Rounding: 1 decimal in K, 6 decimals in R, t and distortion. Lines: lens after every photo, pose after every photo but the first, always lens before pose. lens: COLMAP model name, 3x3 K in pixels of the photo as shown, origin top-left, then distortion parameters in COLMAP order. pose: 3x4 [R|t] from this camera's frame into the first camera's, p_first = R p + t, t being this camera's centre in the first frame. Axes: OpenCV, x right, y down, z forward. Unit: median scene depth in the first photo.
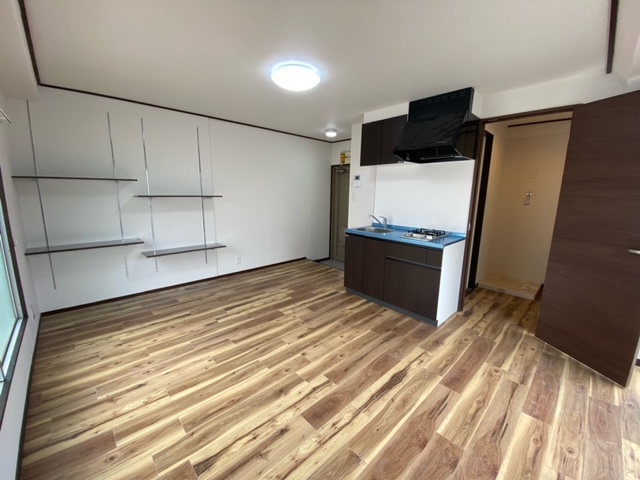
lens RADIAL K [[263.6, 0, 324.5], [0, 263.6, 242.0], [0, 0, 1]] dist [0.010254, -0.001977]
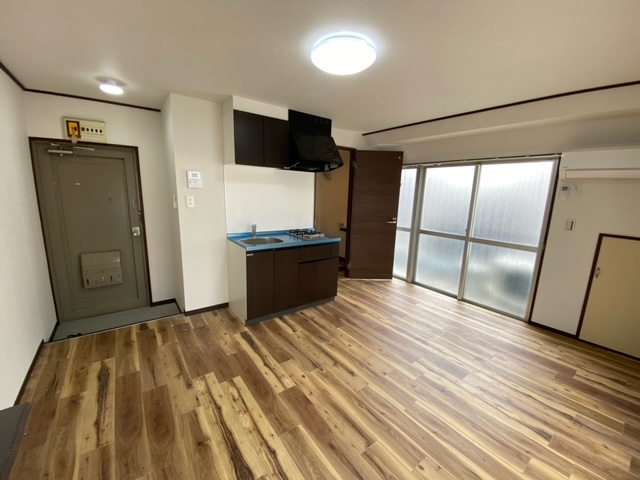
lens RADIAL K [[263.6, 0, 322.9], [0, 263.6, 235.0], [0, 0, 1]] dist [0.010254, -0.001977]
pose [[0.116983, -0.199639, 0.972861, -0.742712], [0.153374, 0.971467, 0.180910, -0.223251], [-0.981219, 0.128049, 0.144264, 0.786158]]
